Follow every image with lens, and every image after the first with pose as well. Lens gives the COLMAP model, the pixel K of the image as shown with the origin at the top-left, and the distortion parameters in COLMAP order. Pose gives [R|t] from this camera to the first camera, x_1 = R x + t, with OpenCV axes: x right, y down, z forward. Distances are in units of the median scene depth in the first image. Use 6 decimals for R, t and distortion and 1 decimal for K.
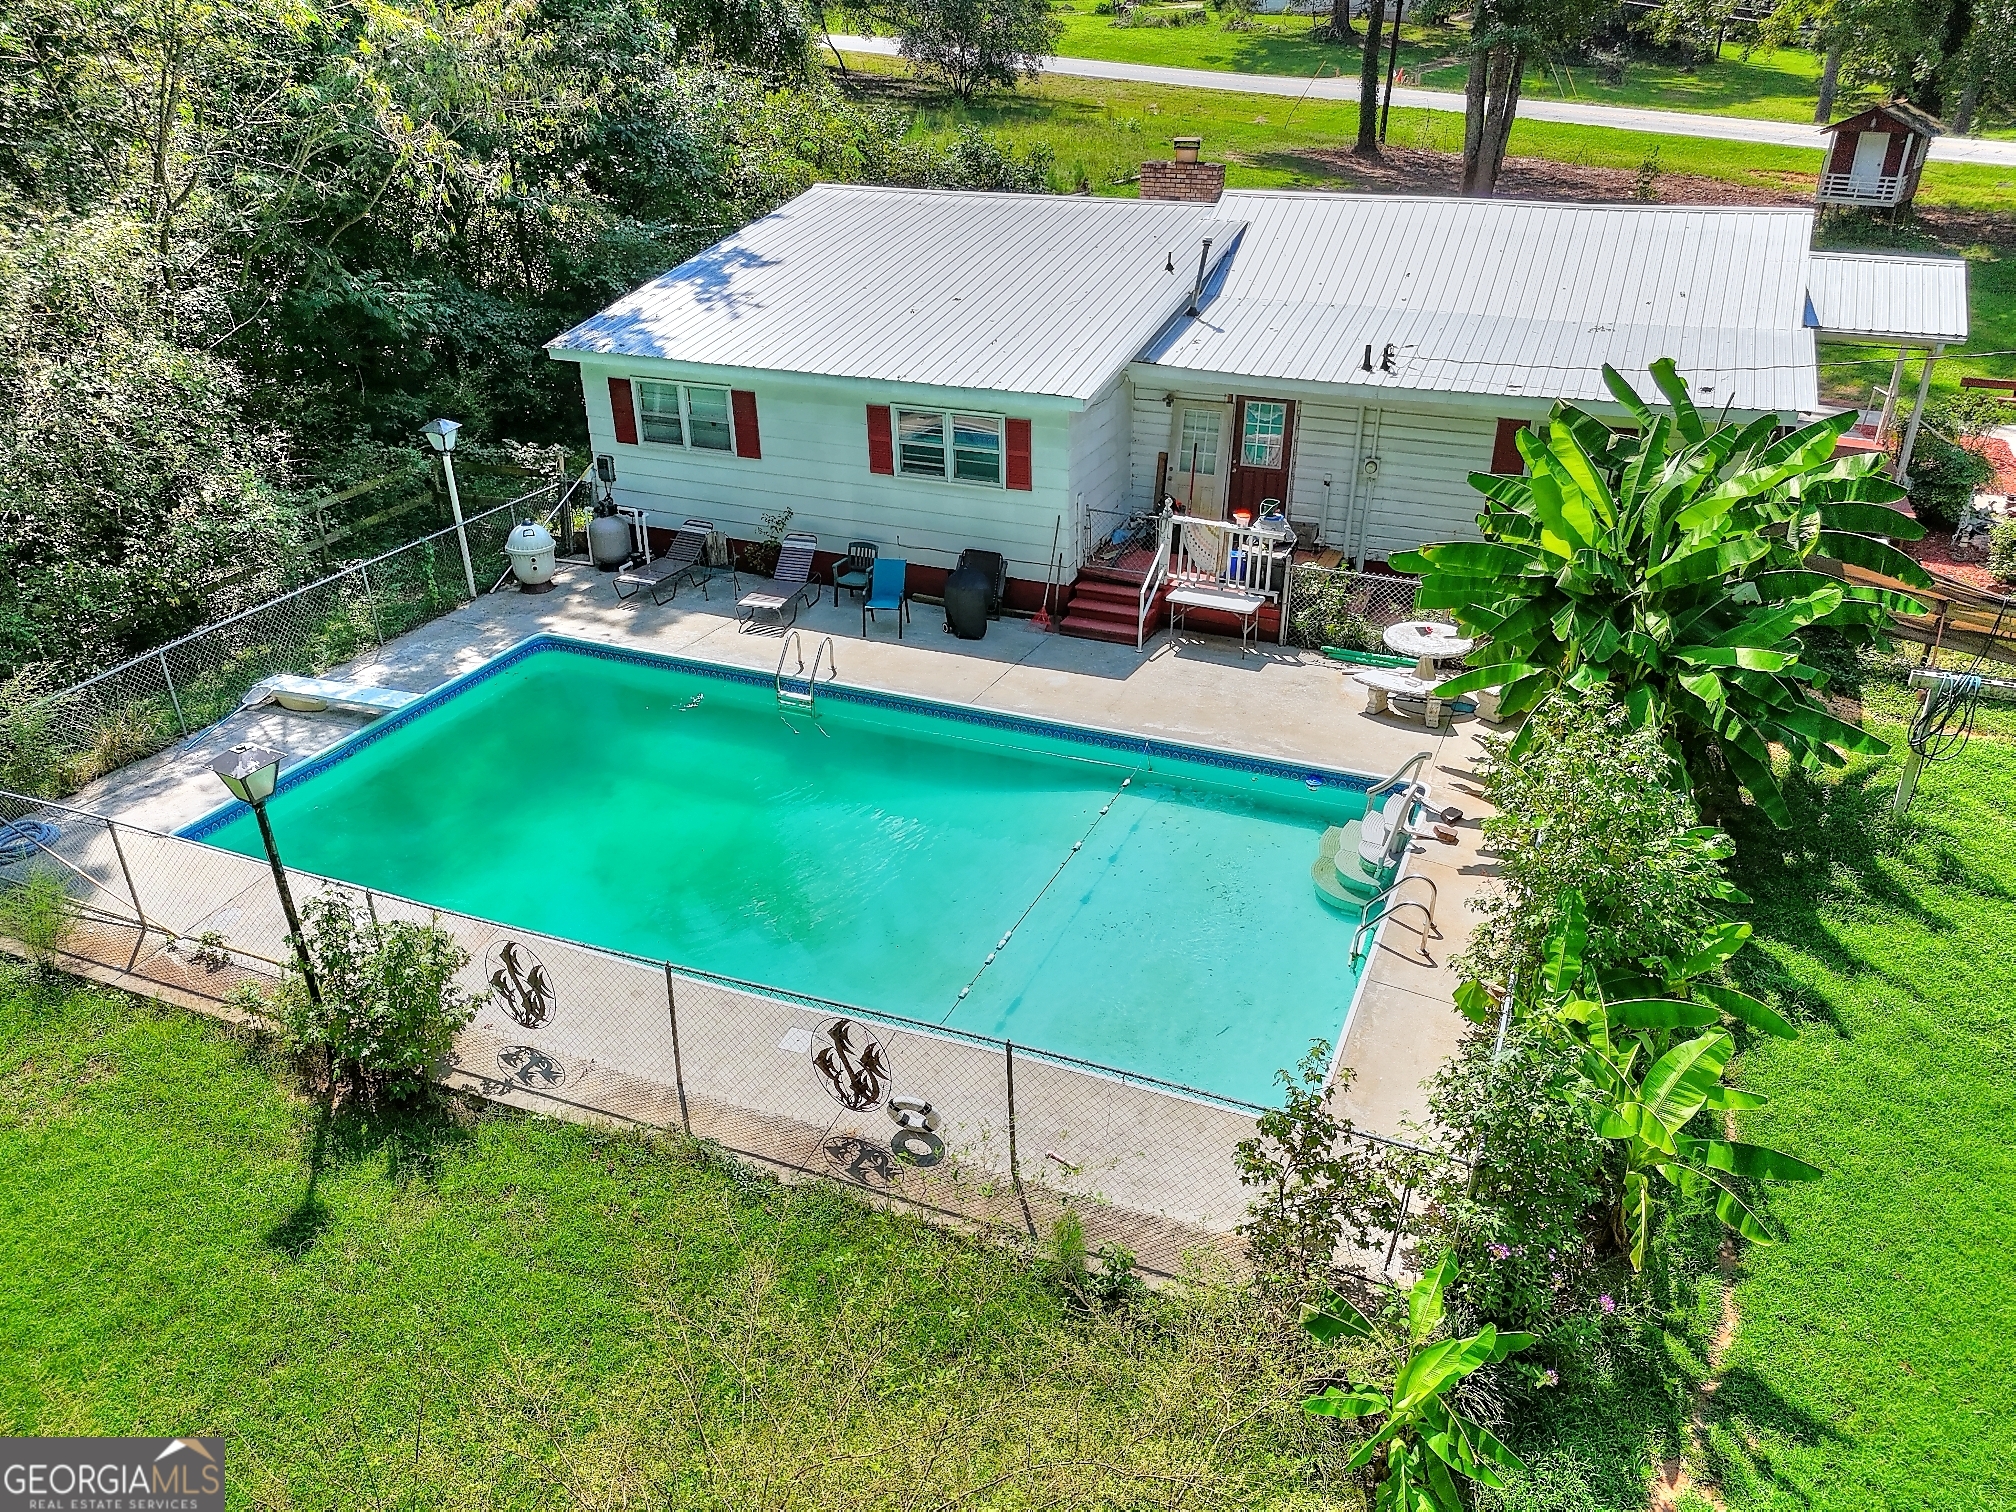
lens RADIAL K [[1492.0, 0, 999.6], [0, 1492.0, 755.3], [0, 0, 1]] dist [0.041867, -0.030378]
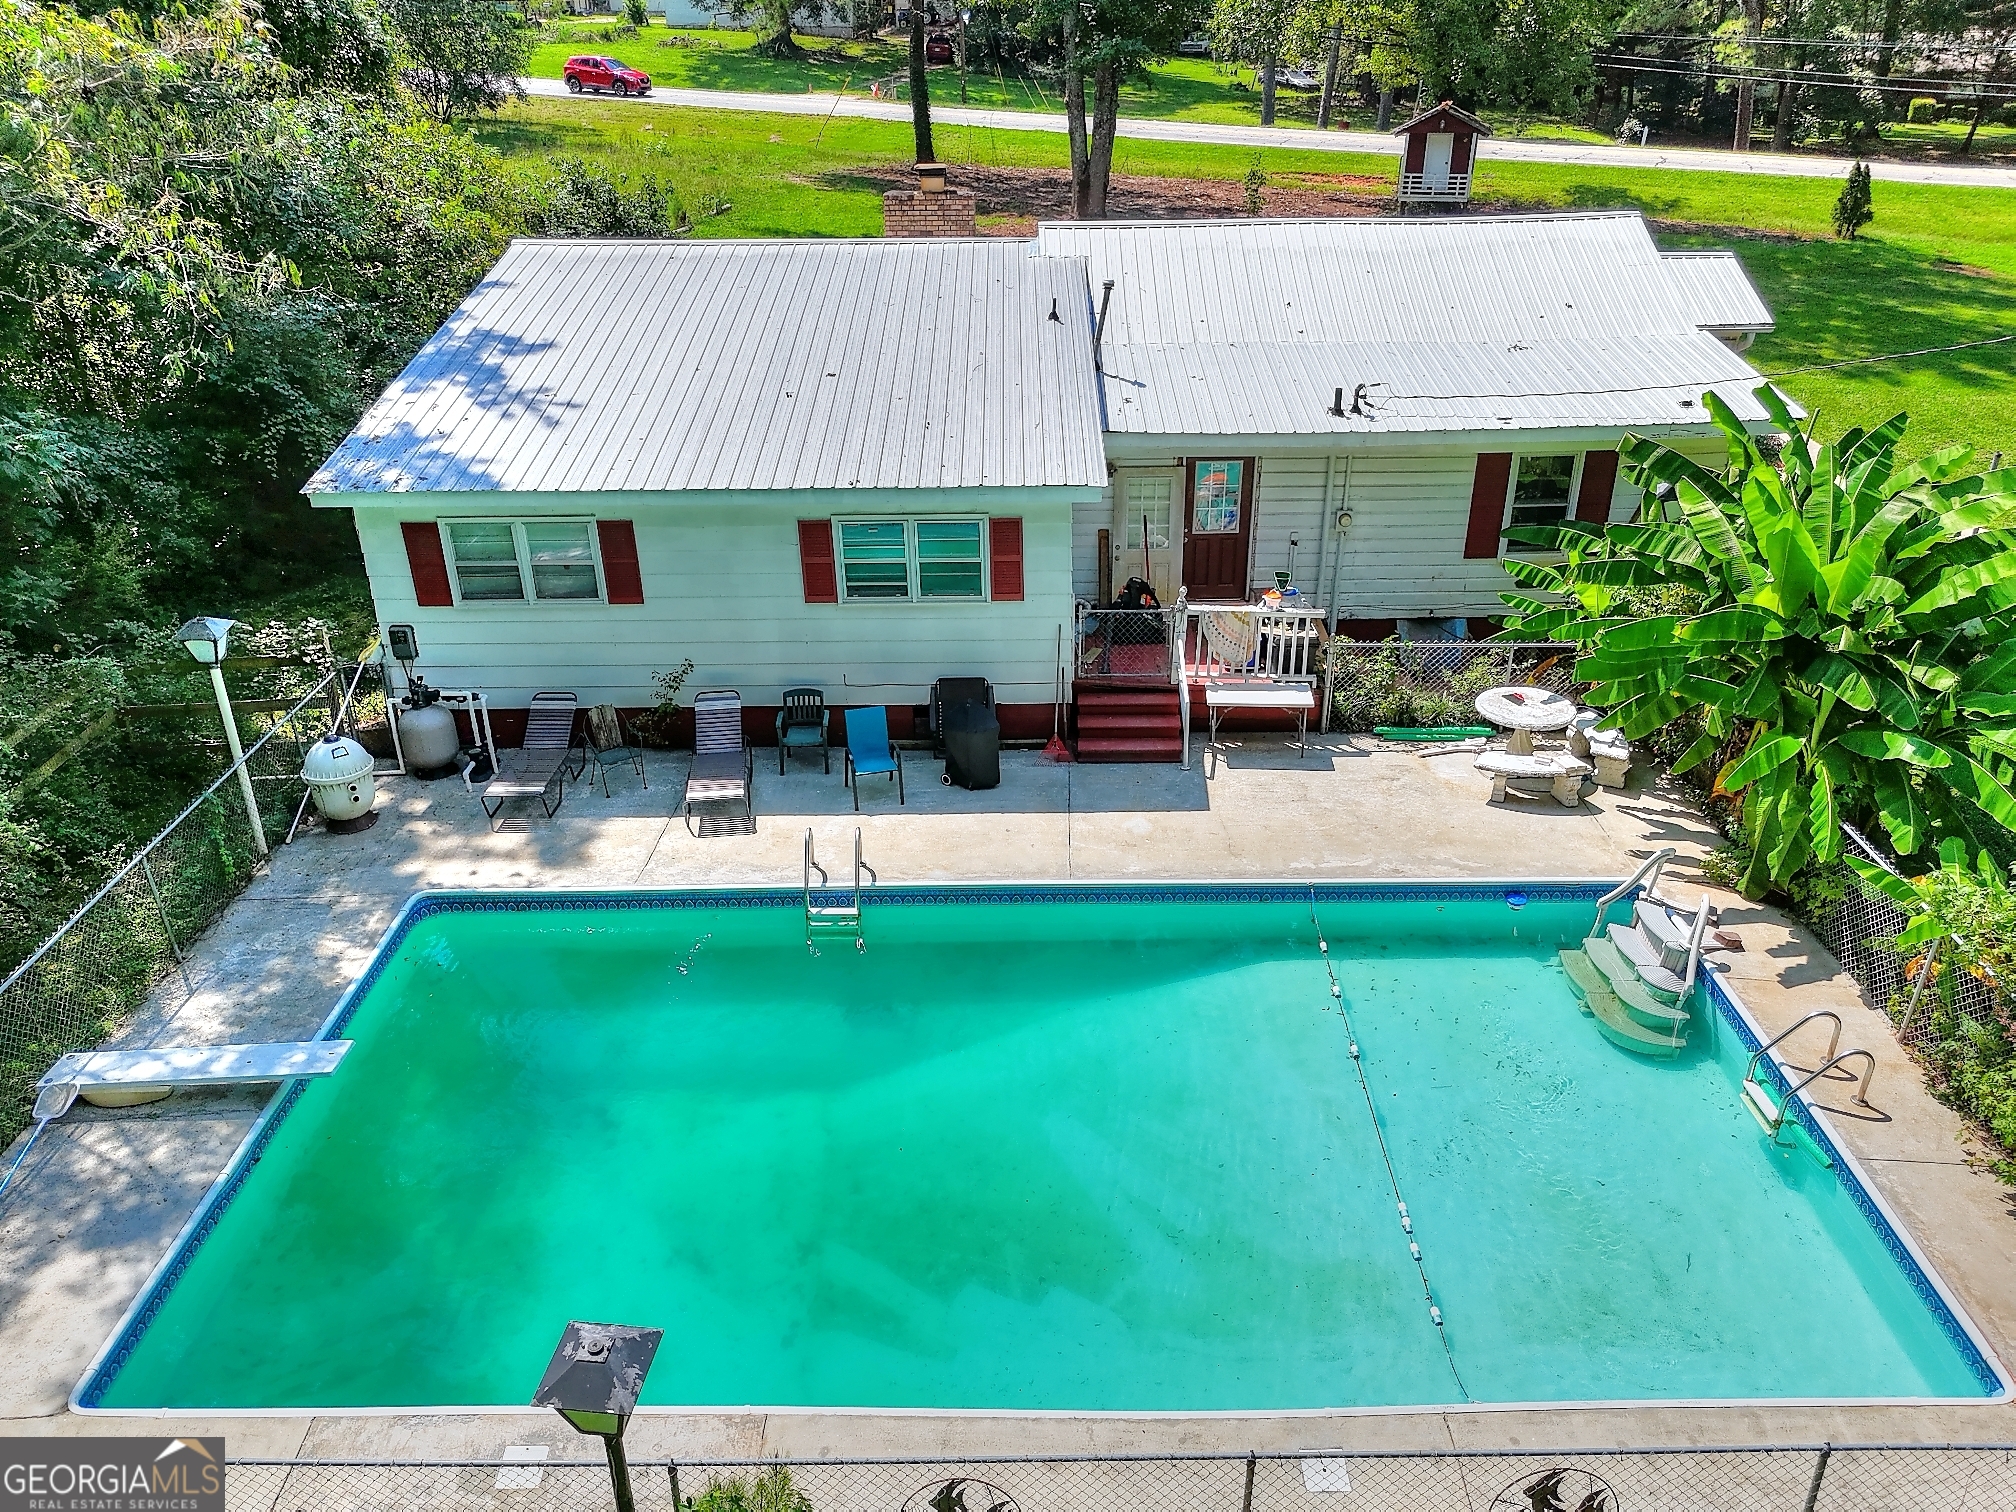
lens RADIAL K [[1492.0, 0, 1012.8], [0, 1492.0, 753.8], [0, 0, 1]] dist [0.041867, -0.030378]
pose [[0.922441, -0.176520, 0.343430, -0.273518], [0.179555, 0.983474, 0.023220, -0.109825], [-0.341853, 0.040246, 0.938891, 0.222724]]
